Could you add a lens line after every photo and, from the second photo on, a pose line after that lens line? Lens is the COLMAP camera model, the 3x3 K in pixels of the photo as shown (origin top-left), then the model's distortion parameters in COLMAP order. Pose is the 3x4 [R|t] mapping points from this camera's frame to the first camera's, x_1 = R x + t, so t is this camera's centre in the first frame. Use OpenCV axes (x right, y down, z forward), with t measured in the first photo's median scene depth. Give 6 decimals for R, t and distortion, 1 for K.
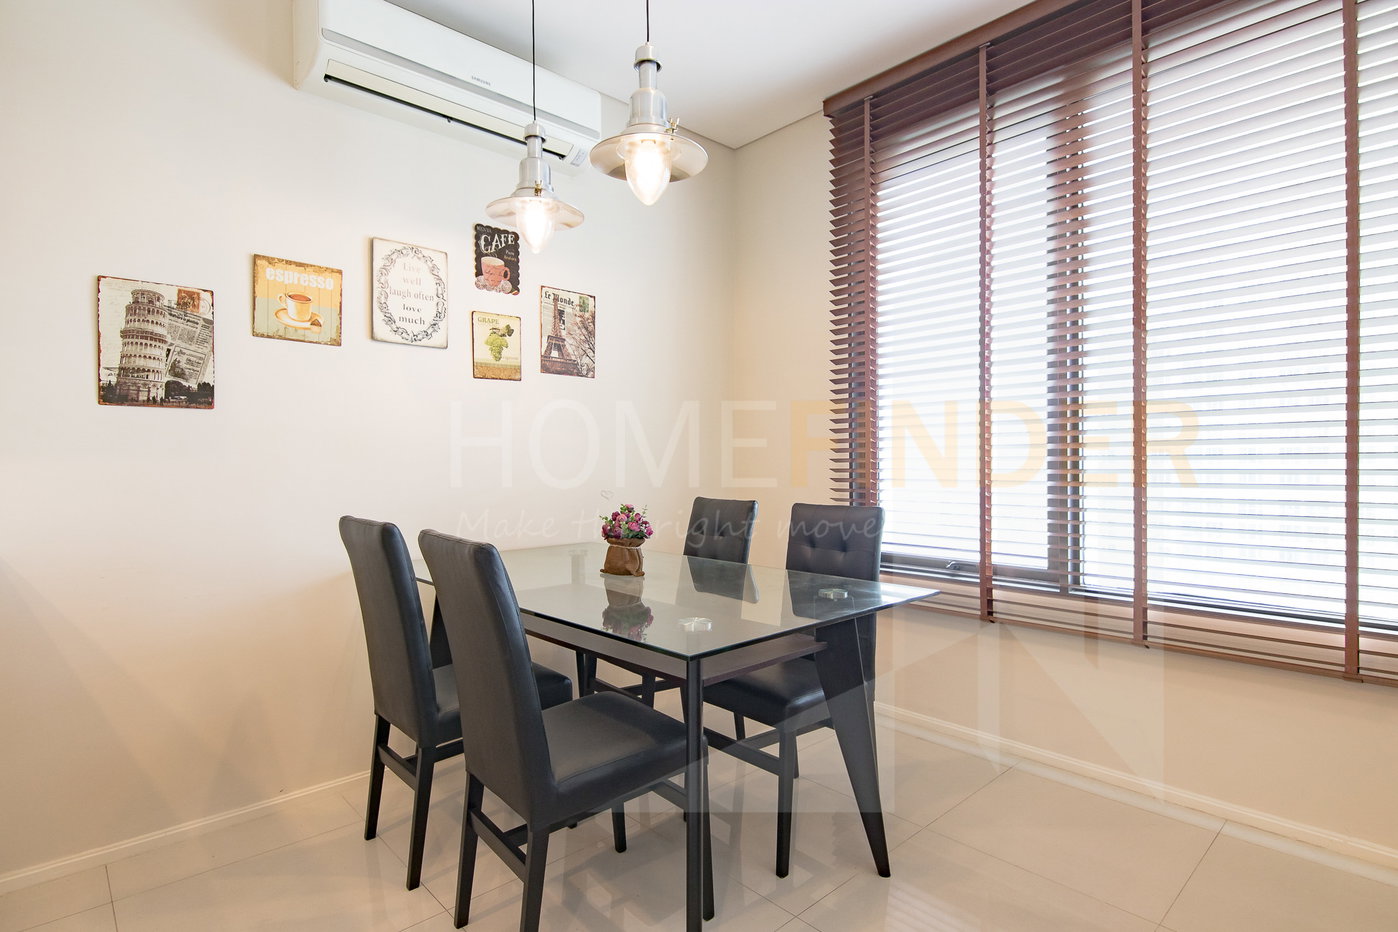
lens RADIAL K [[706.5, 0, 699.0], [0, 706.5, 466.0], [0, 0, 1]] dist [0.032253, -0.021774]
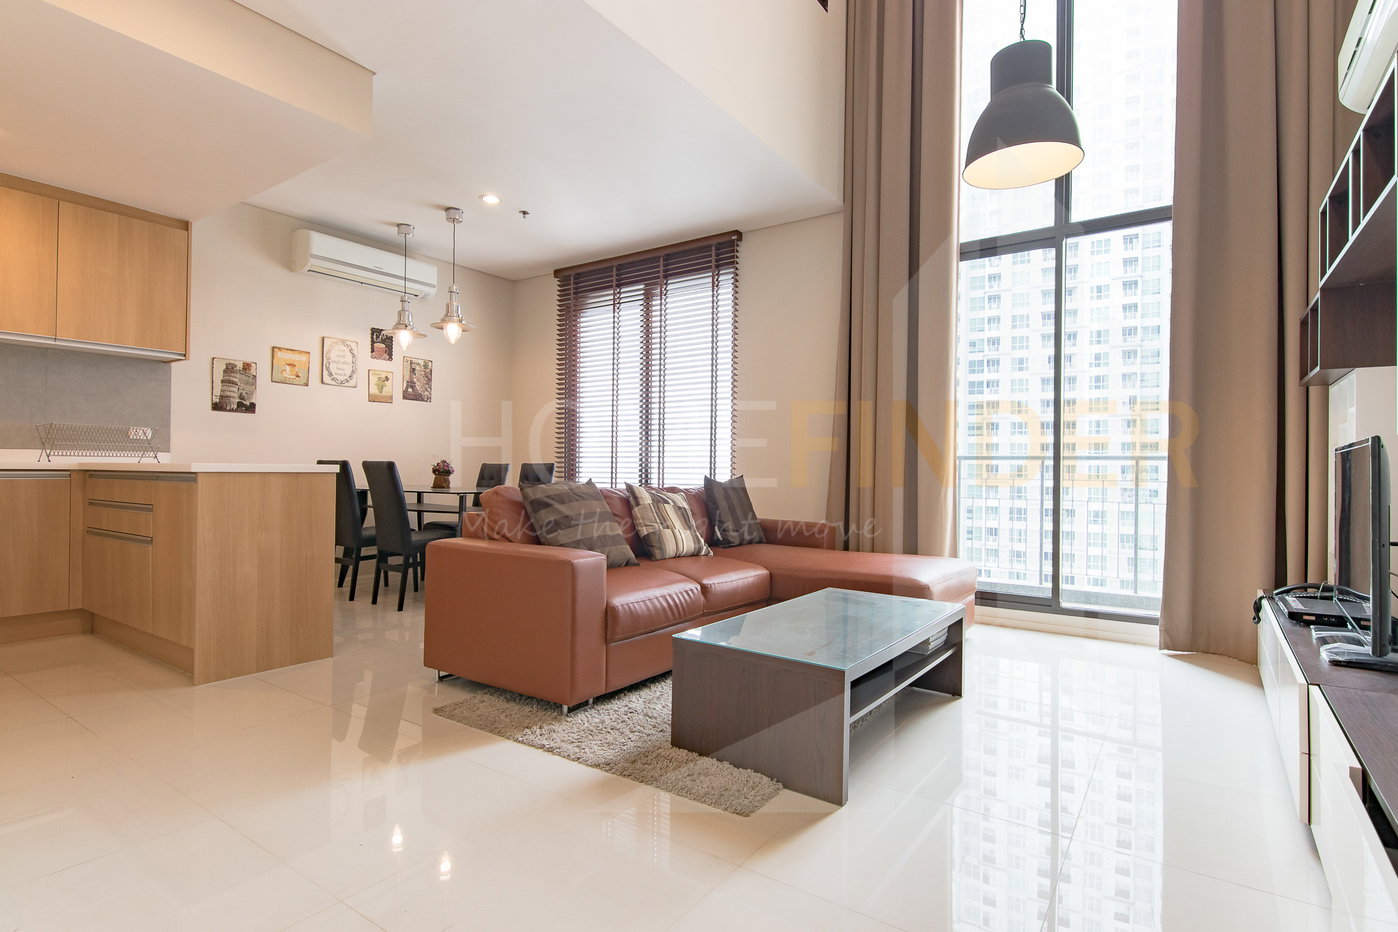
lens RADIAL K [[706.5, 0, 699.0], [0, 706.5, 466.0], [0, 0, 1]] dist [0.032253, -0.021774]
pose [[0.977706, 0.020235, 0.209000, 0.204842], [-0.017703, 0.999746, -0.013980, 0.080003], [-0.209229, 0.009968, 0.977816, -1.288839]]
